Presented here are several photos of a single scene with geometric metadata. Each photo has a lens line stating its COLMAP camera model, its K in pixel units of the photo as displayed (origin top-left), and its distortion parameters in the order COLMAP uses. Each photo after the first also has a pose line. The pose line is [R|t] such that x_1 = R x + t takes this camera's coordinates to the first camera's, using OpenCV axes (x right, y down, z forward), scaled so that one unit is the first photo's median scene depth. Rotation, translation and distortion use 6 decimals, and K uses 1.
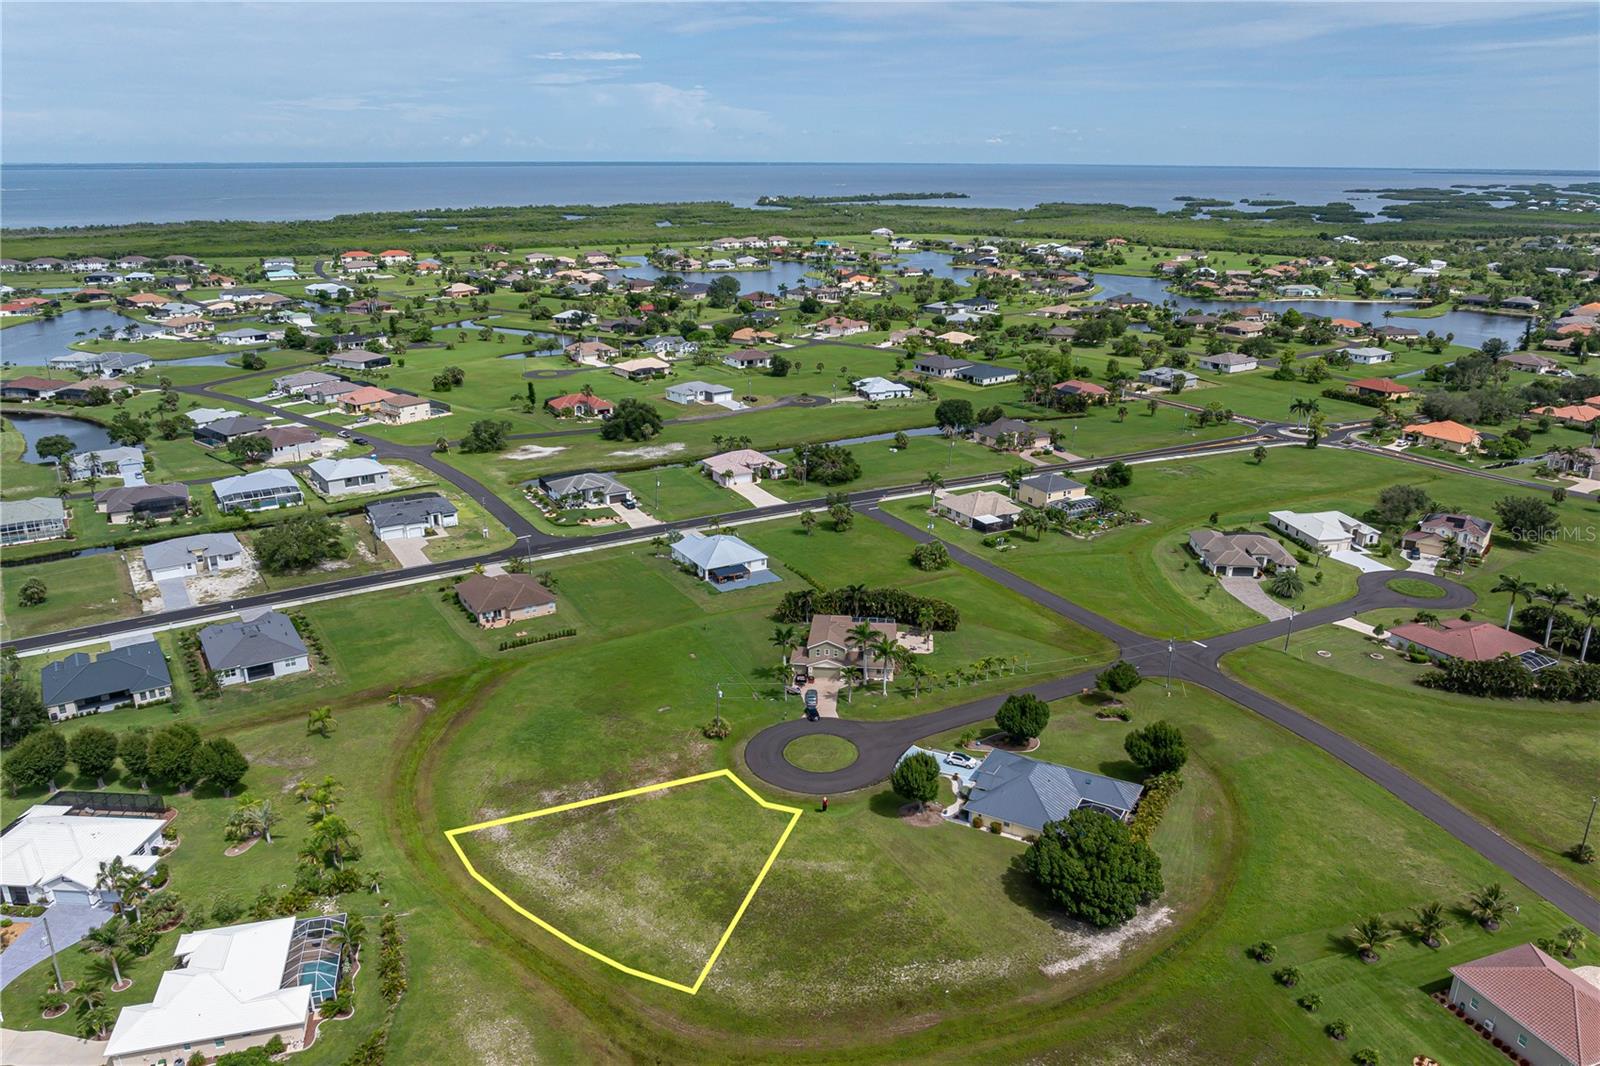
lens RADIAL K [[1135.2, 0, 802.6], [0, 1135.2, 529.5], [0, 0, 1]] dist [-0.024328, 0.007312]
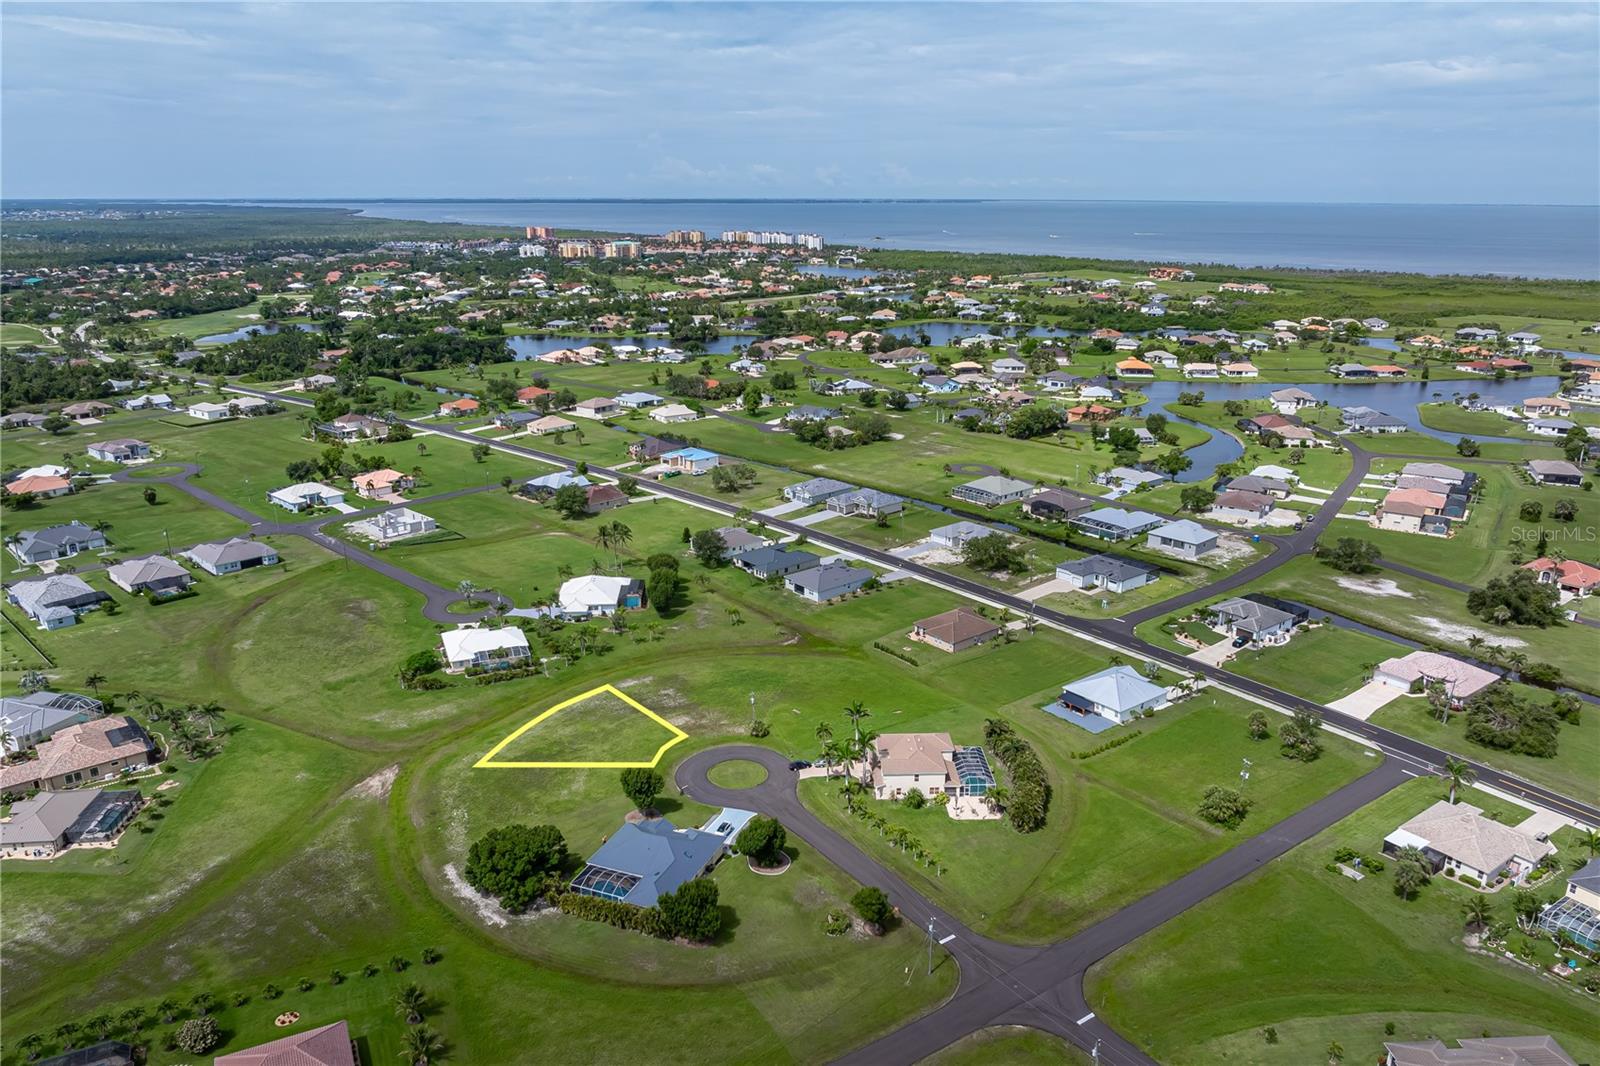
lens RADIAL K [[1135.2, 0, 806.7], [0, 1135.2, 526.5], [0, 0, 1]] dist [-0.024328, 0.007312]
pose [[0.128532, 0.276814, -0.952288, 0.706691], [-0.312515, 0.922633, 0.226013, -0.222481], [0.941177, 0.268554, 0.205097, 0.466878]]
